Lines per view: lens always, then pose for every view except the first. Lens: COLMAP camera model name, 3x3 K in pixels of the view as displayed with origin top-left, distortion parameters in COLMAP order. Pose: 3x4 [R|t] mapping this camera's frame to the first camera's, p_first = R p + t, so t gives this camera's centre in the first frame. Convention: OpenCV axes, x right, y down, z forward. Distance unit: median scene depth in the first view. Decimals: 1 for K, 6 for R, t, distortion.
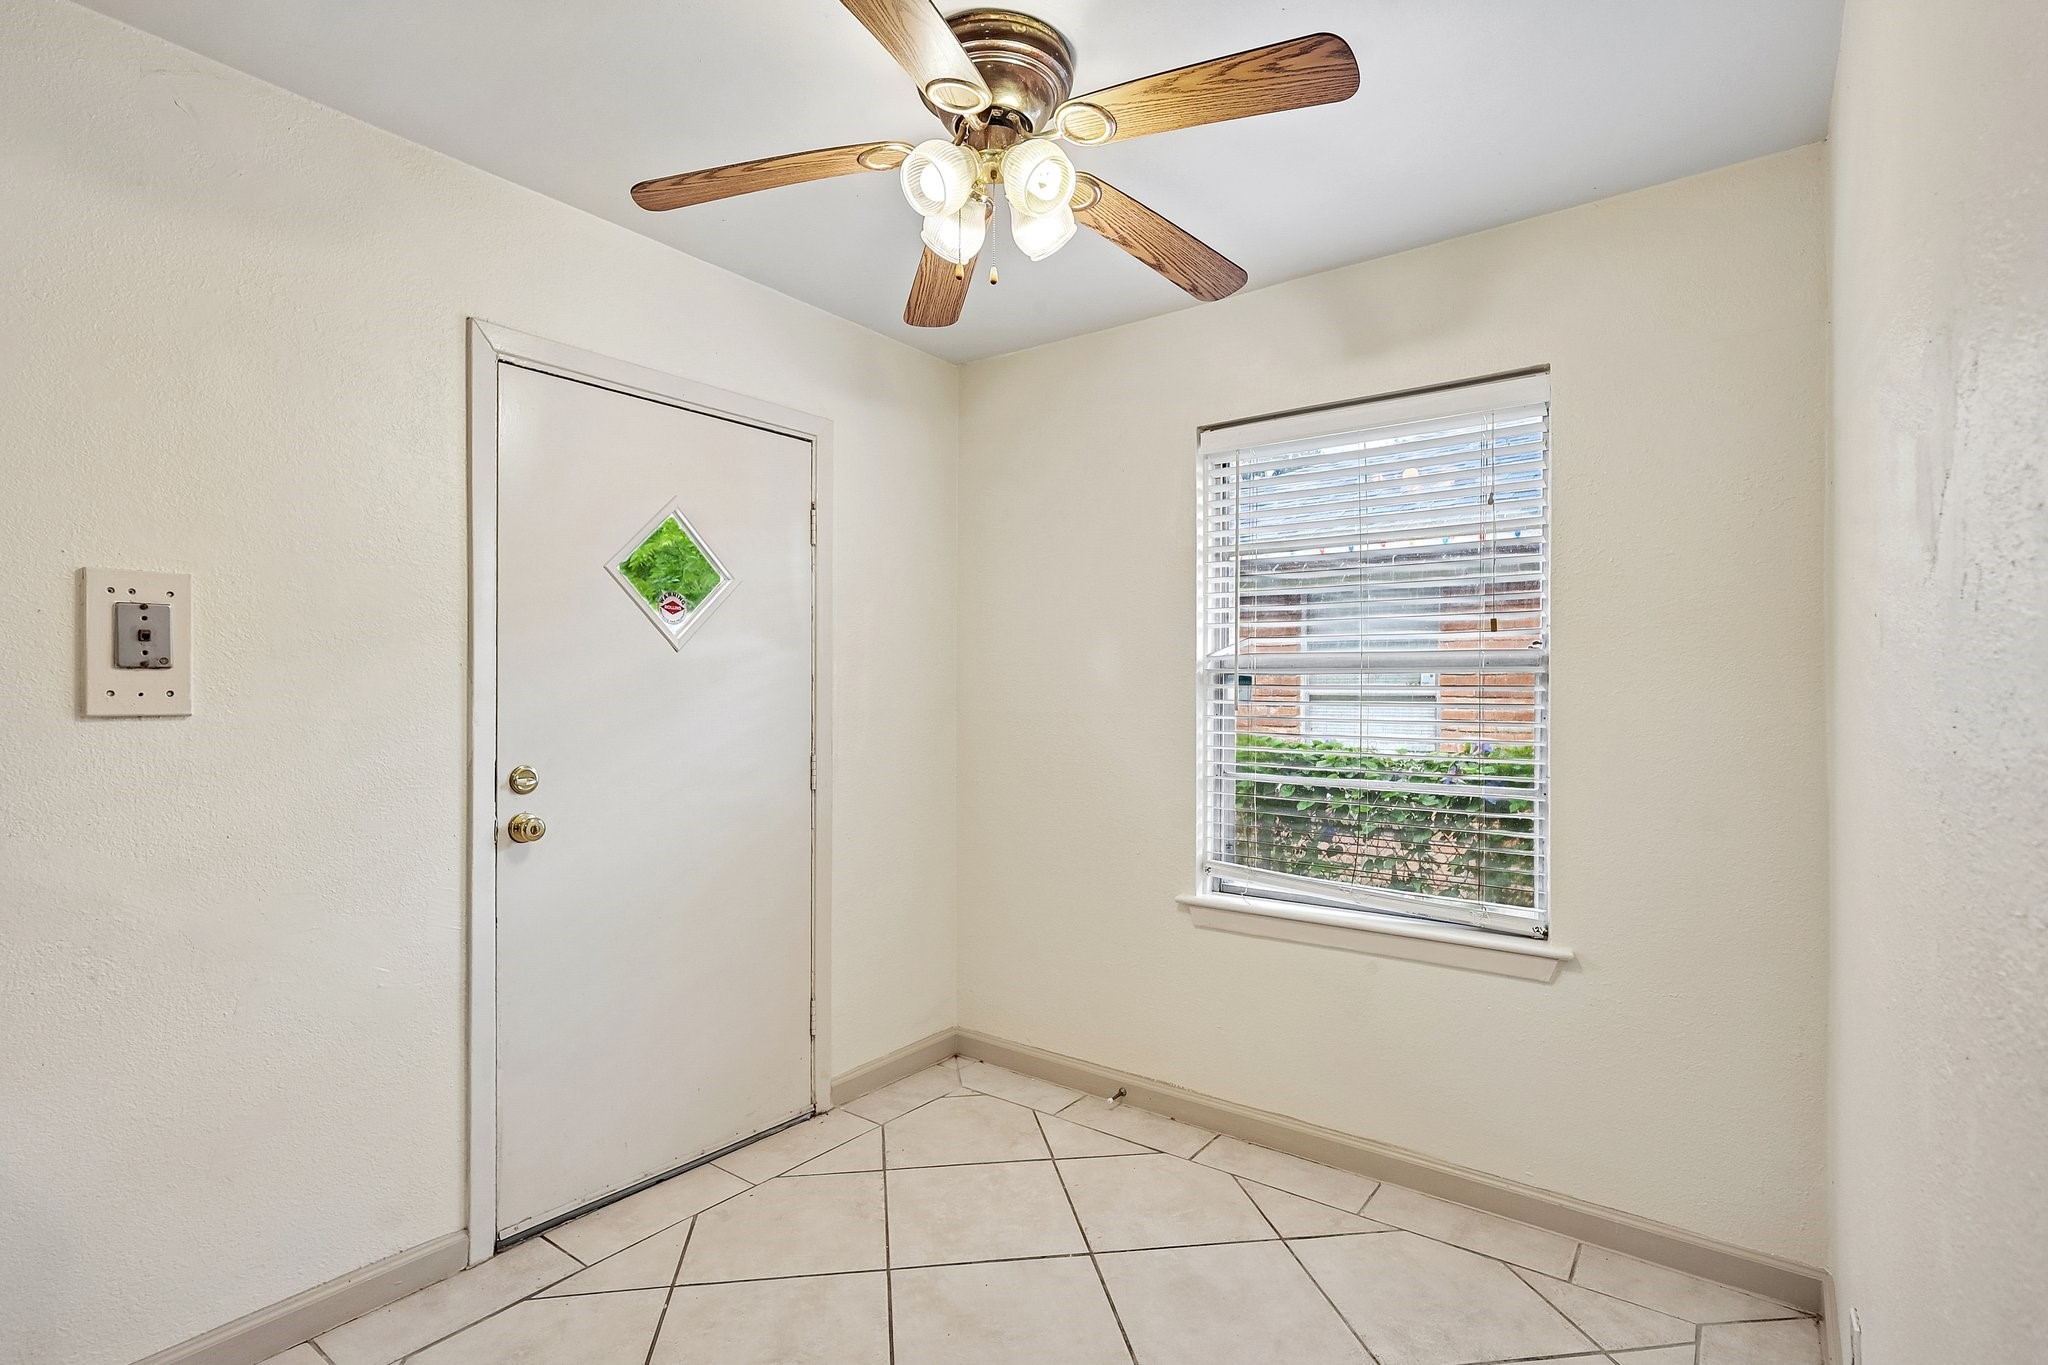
lens RADIAL K [[963.7, 0, 1022.6], [0, 963.7, 695.4], [0, 0, 1]] dist [-0.003807, 0.001571]
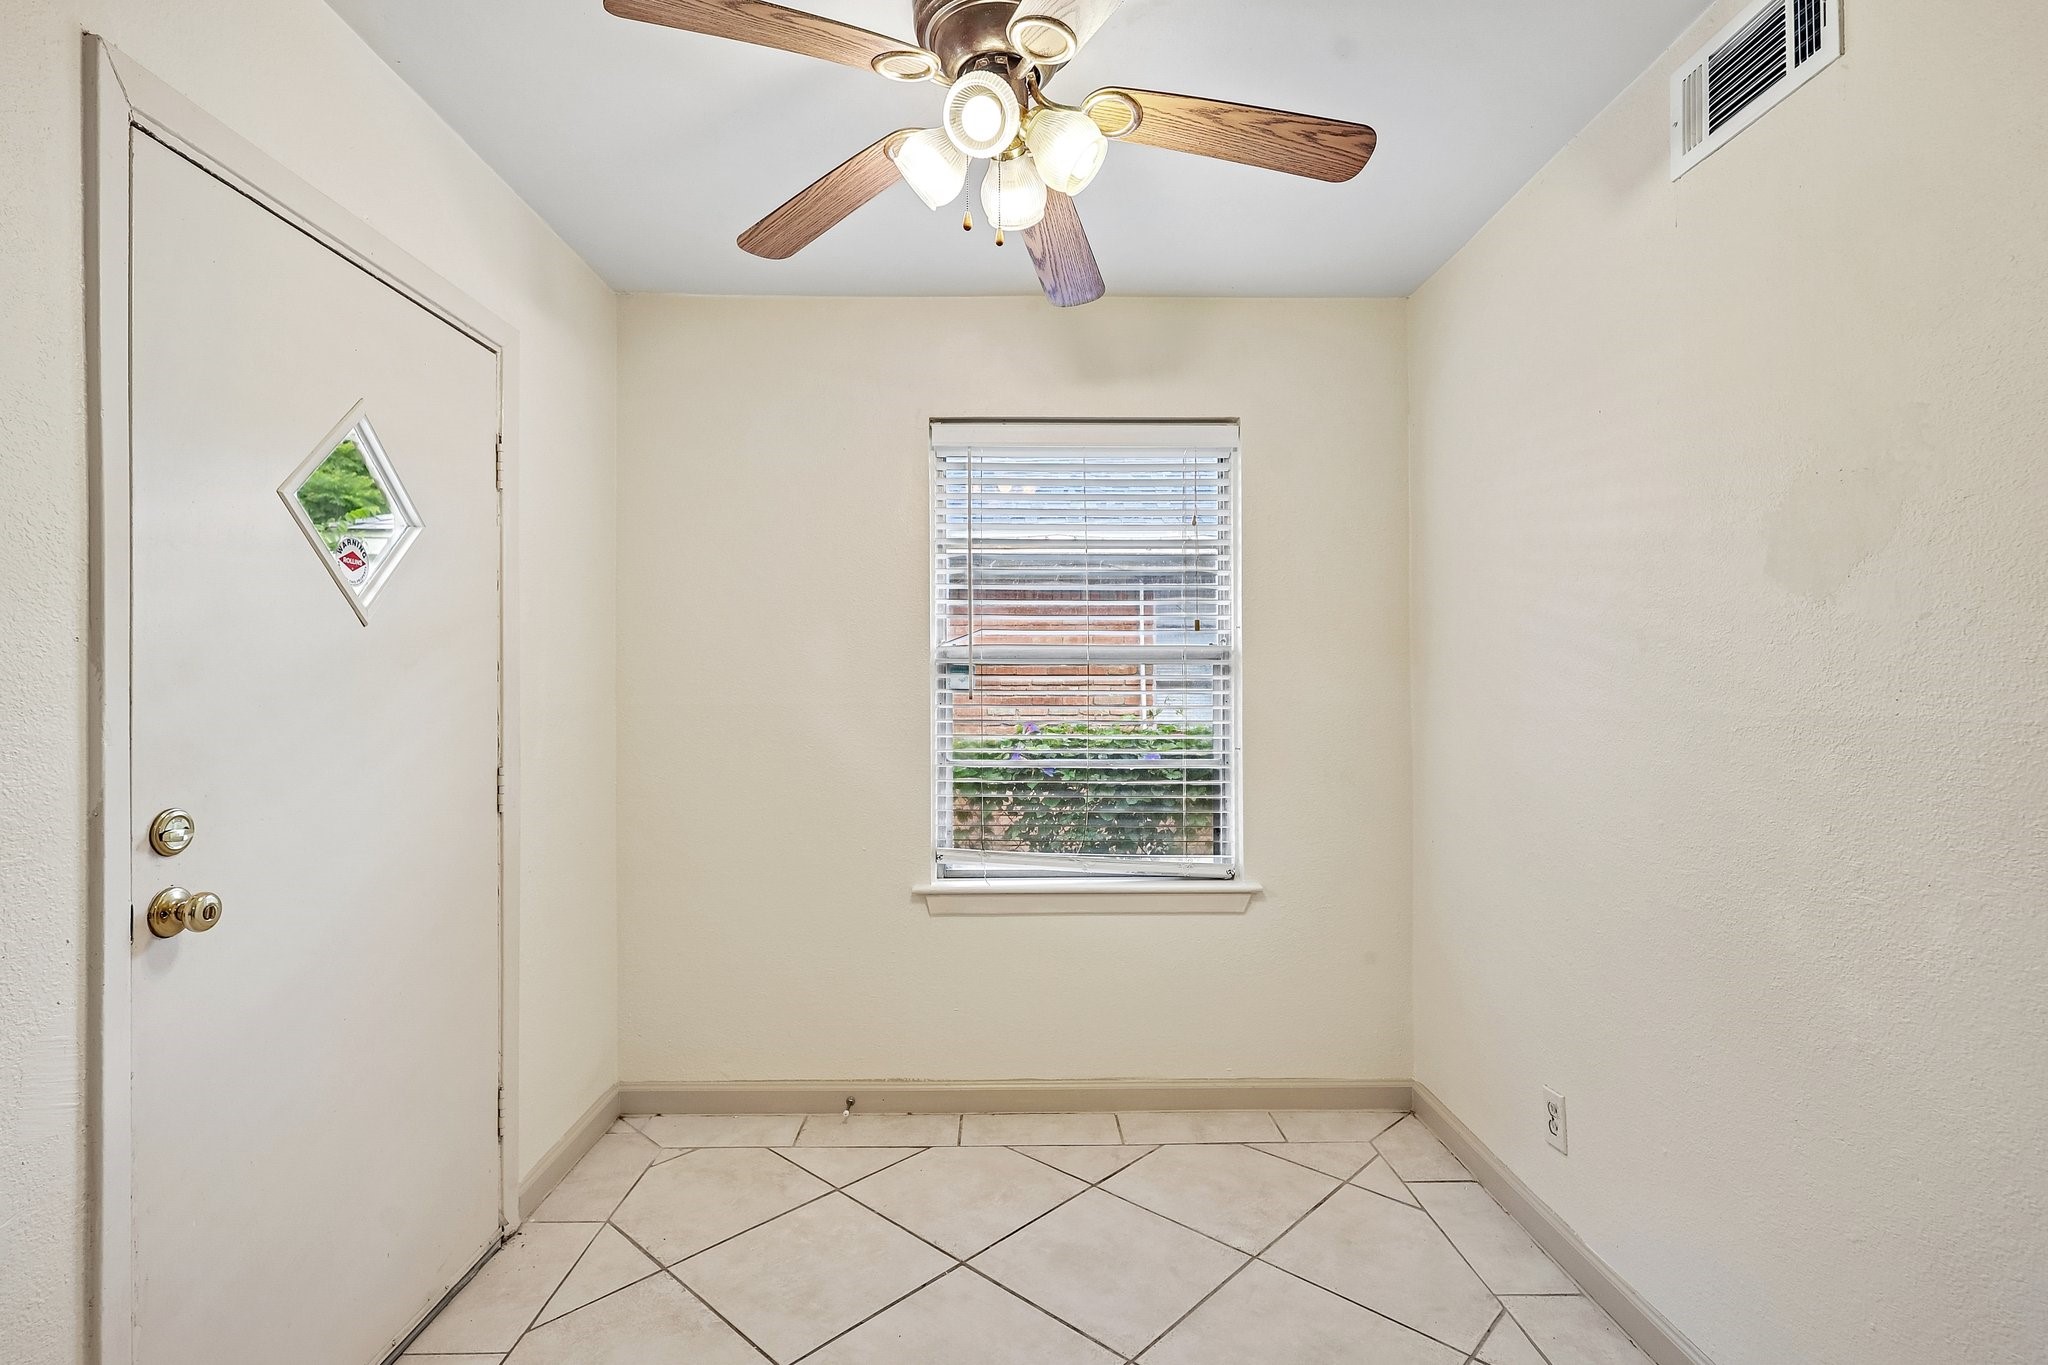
lens RADIAL K [[950.5, 0, 1024.0], [0, 950.5, 682.5], [0, 0, 1]] dist [-0.005794, 0.000710]
pose [[0.791445, -0.005065, 0.611220, -0.430296], [0.006212, 0.999981, 0.000243, -0.002566], [-0.611209, 0.003604, 0.791461, 0.193954]]
